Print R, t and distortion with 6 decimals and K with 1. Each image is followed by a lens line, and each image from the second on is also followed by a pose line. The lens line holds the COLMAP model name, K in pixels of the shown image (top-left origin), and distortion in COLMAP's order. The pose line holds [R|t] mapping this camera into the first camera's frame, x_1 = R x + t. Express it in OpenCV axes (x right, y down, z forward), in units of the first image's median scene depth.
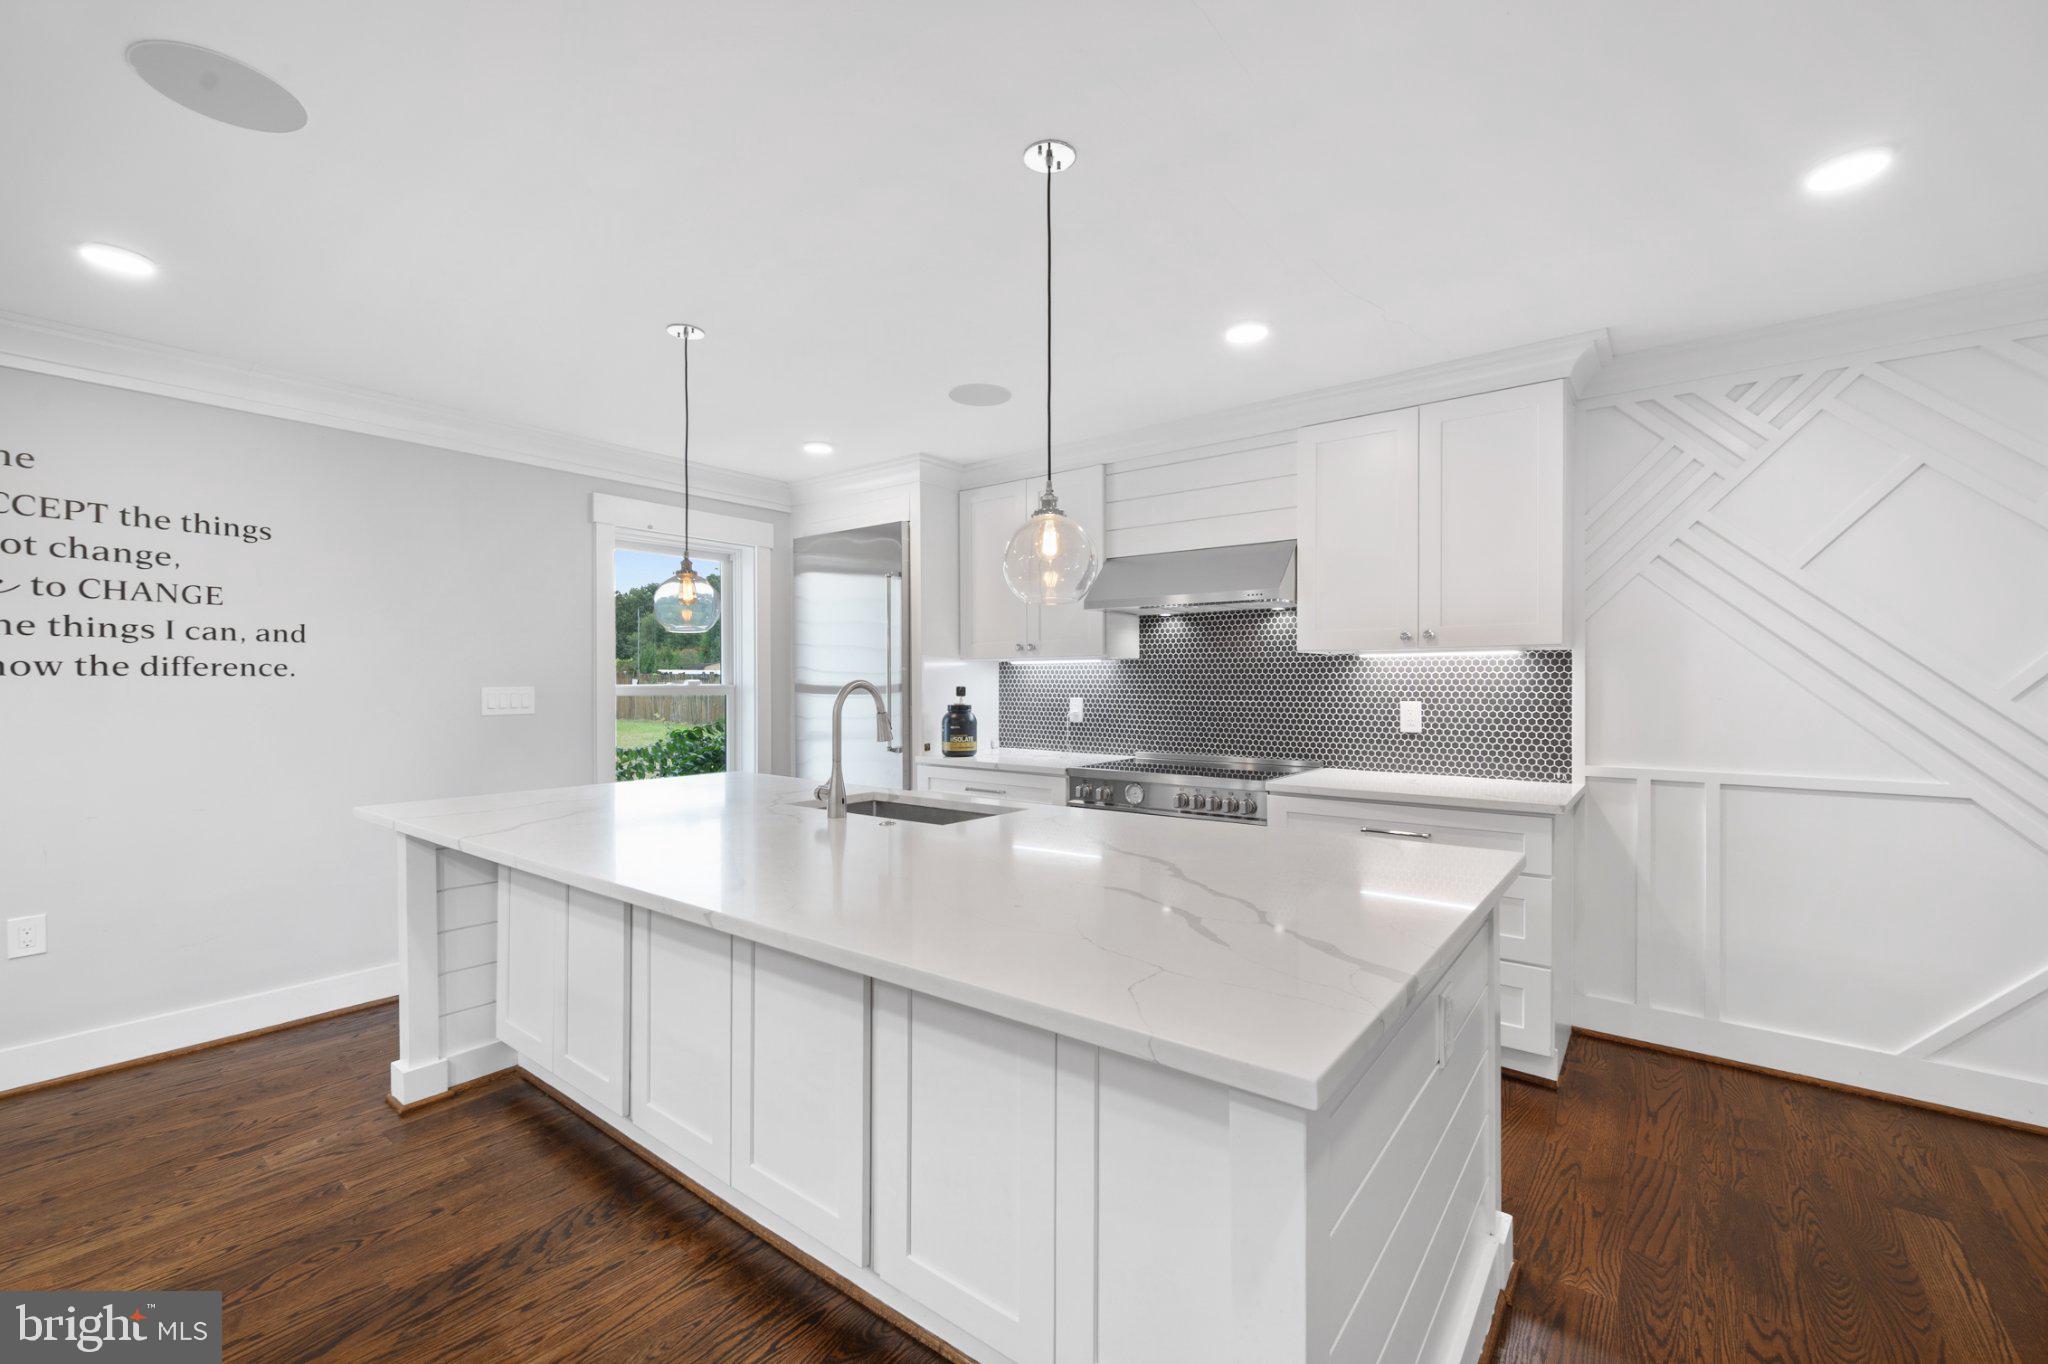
lens RADIAL K [[846.9, 0, 1024.0], [0, 846.9, 682.0], [0, 0, 1]] dist [0.000576, -0.000040]
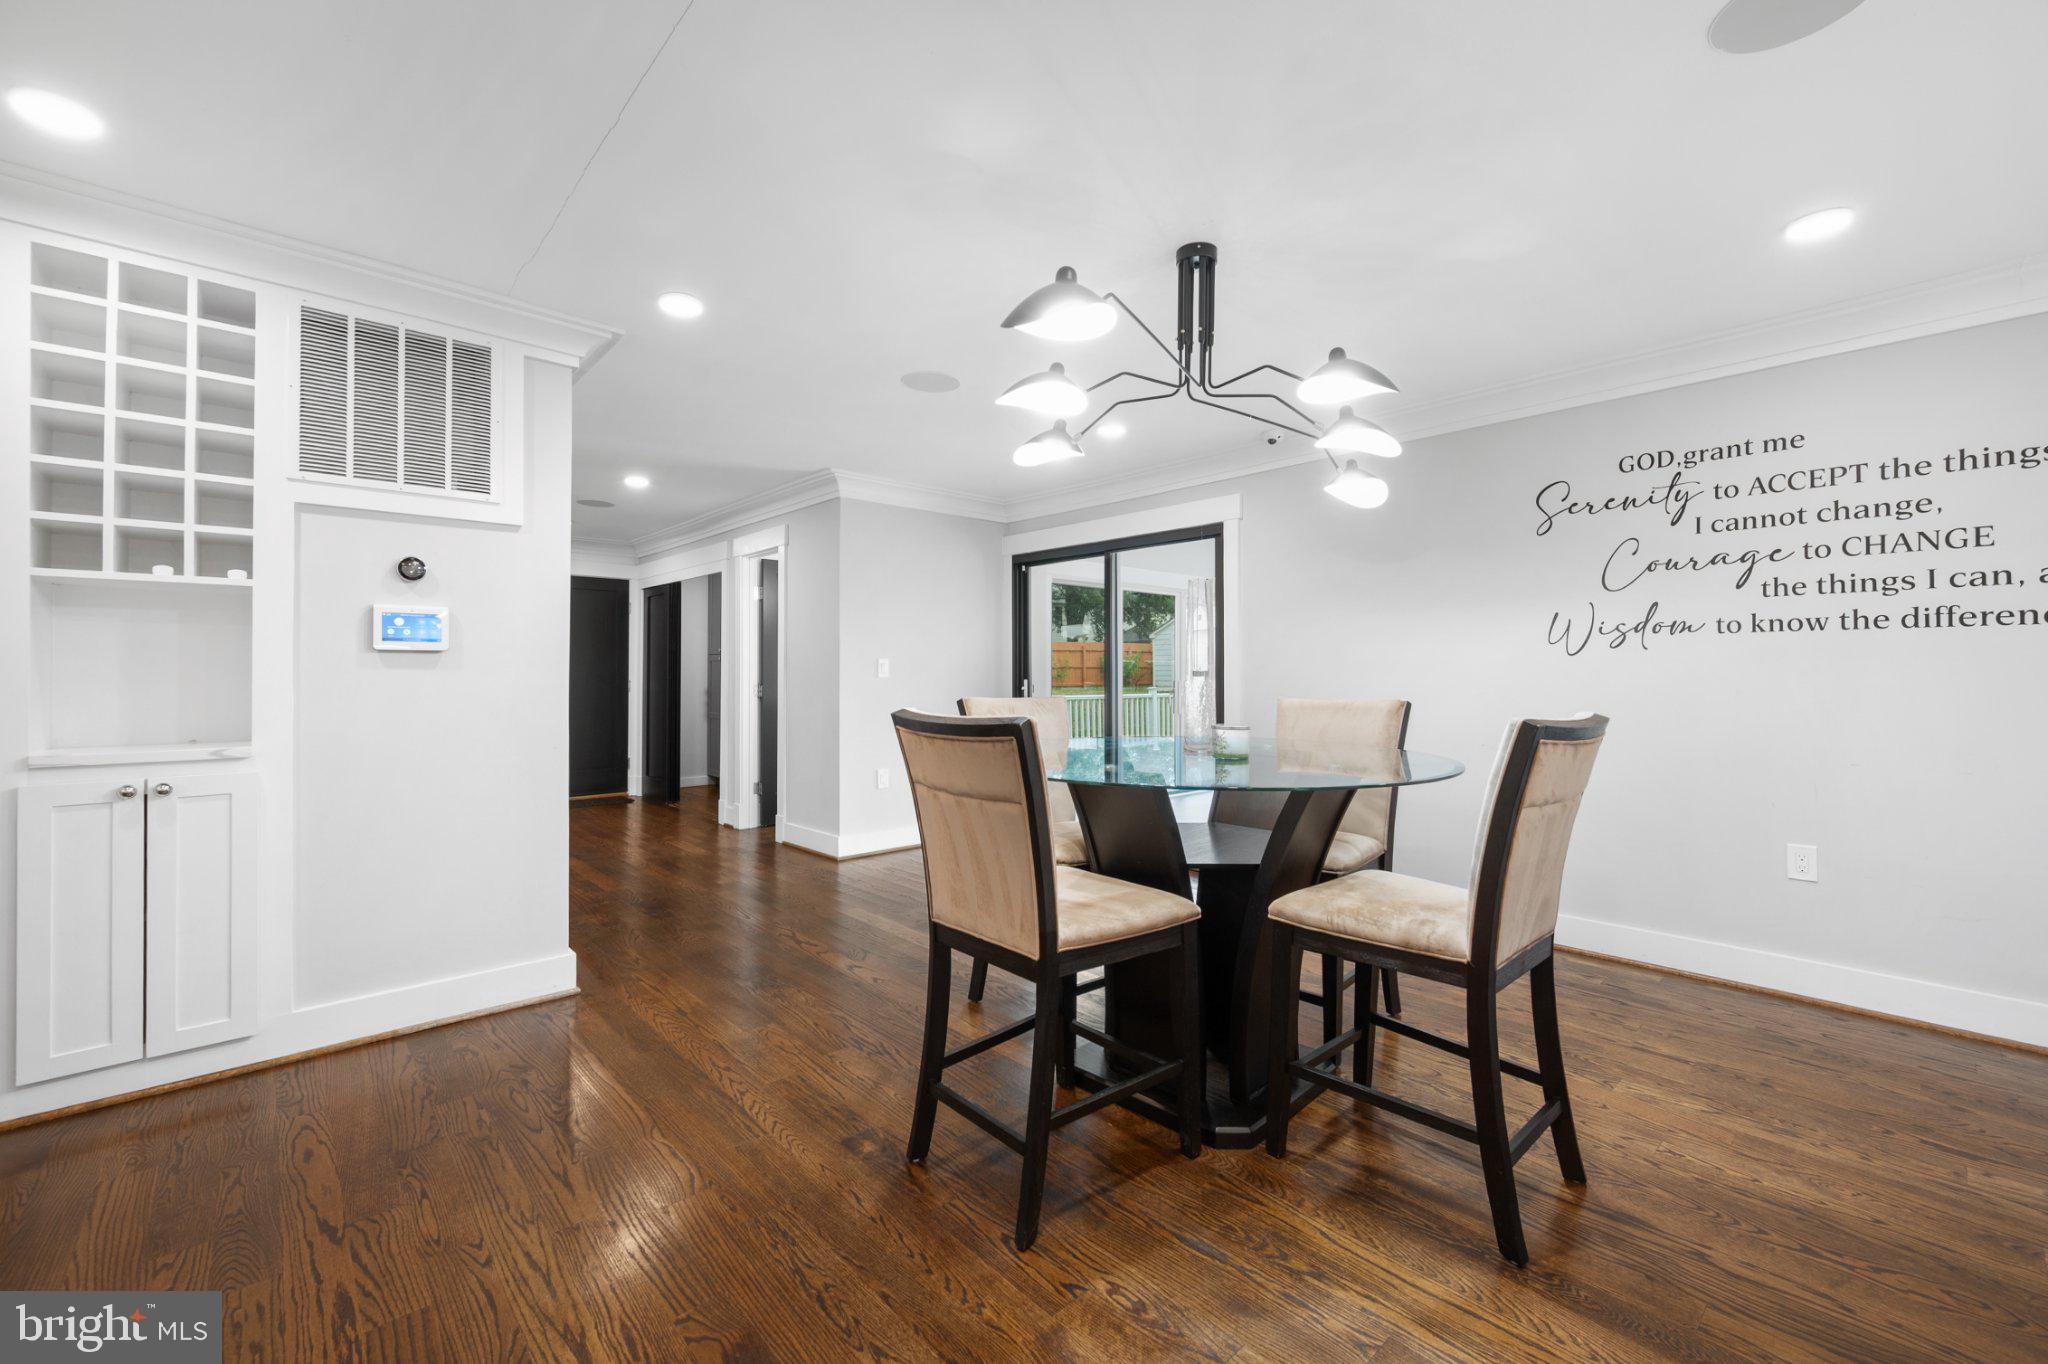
lens RADIAL K [[843.7, 0, 1025.5], [0, 843.7, 663.9], [0, 0, 1]] dist [0.000810, 0.000419]
pose [[-0.174638, -0.013099, -0.984546, 0.102292], [-0.003596, 0.999913, -0.012665, 0.050071], [0.984626, 0.001329, -0.174670, 0.166580]]
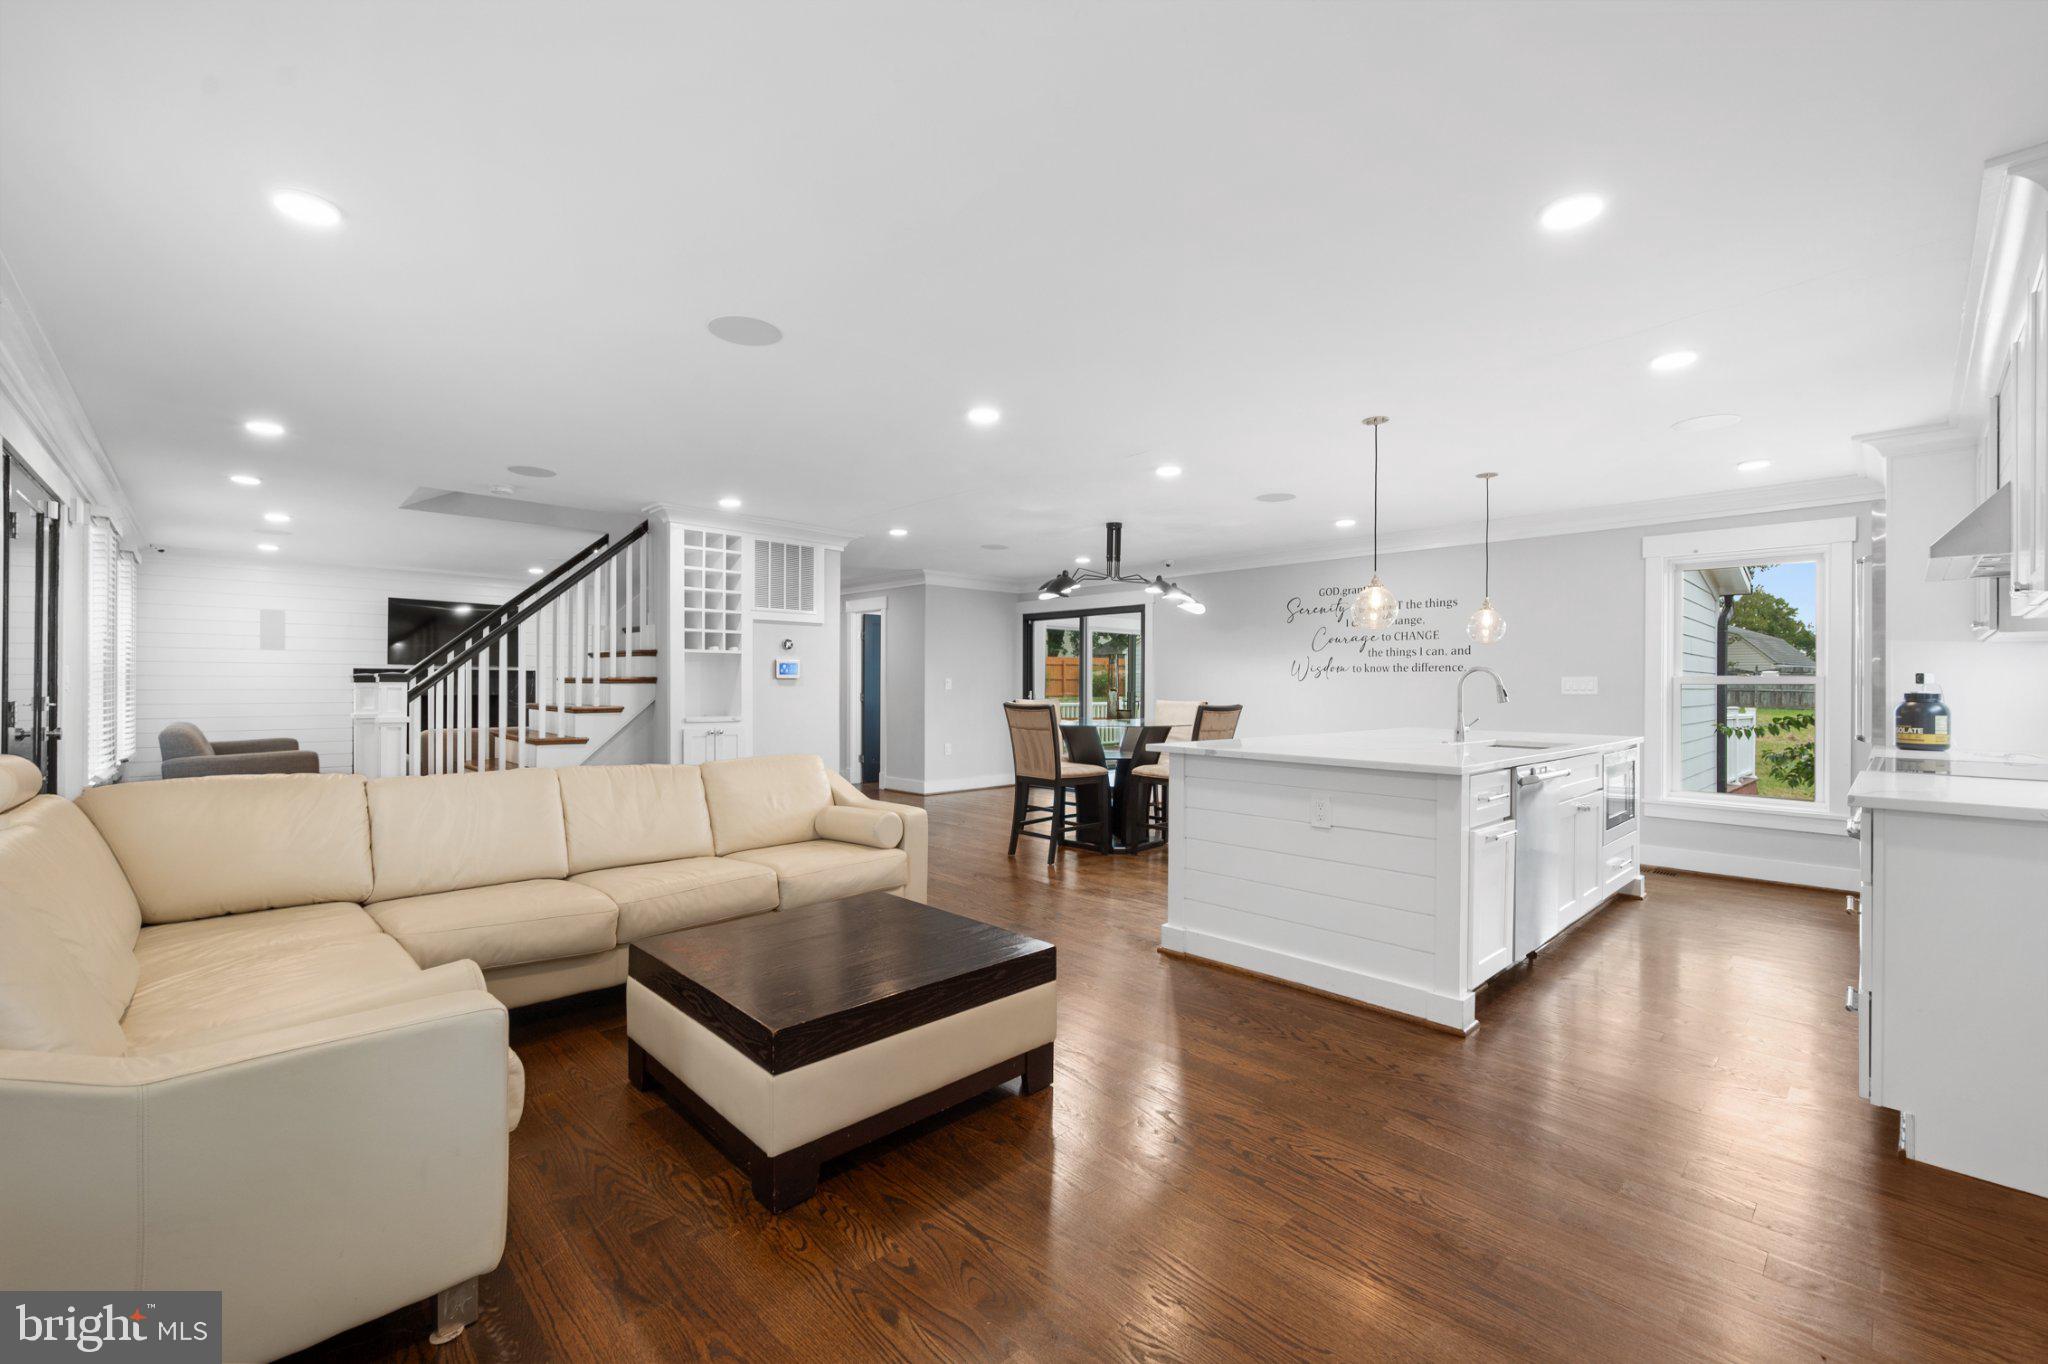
lens RADIAL K [[846.9, 0, 1024.0], [0, 846.9, 682.0], [0, 0, 1]] dist [0.000576, -0.000040]
pose [[-0.151797, -0.005471, -0.988396, 1.428035], [-0.008515, 0.999955, -0.004228, 0.040125], [0.988375, 0.007774, -0.151837, 0.292248]]
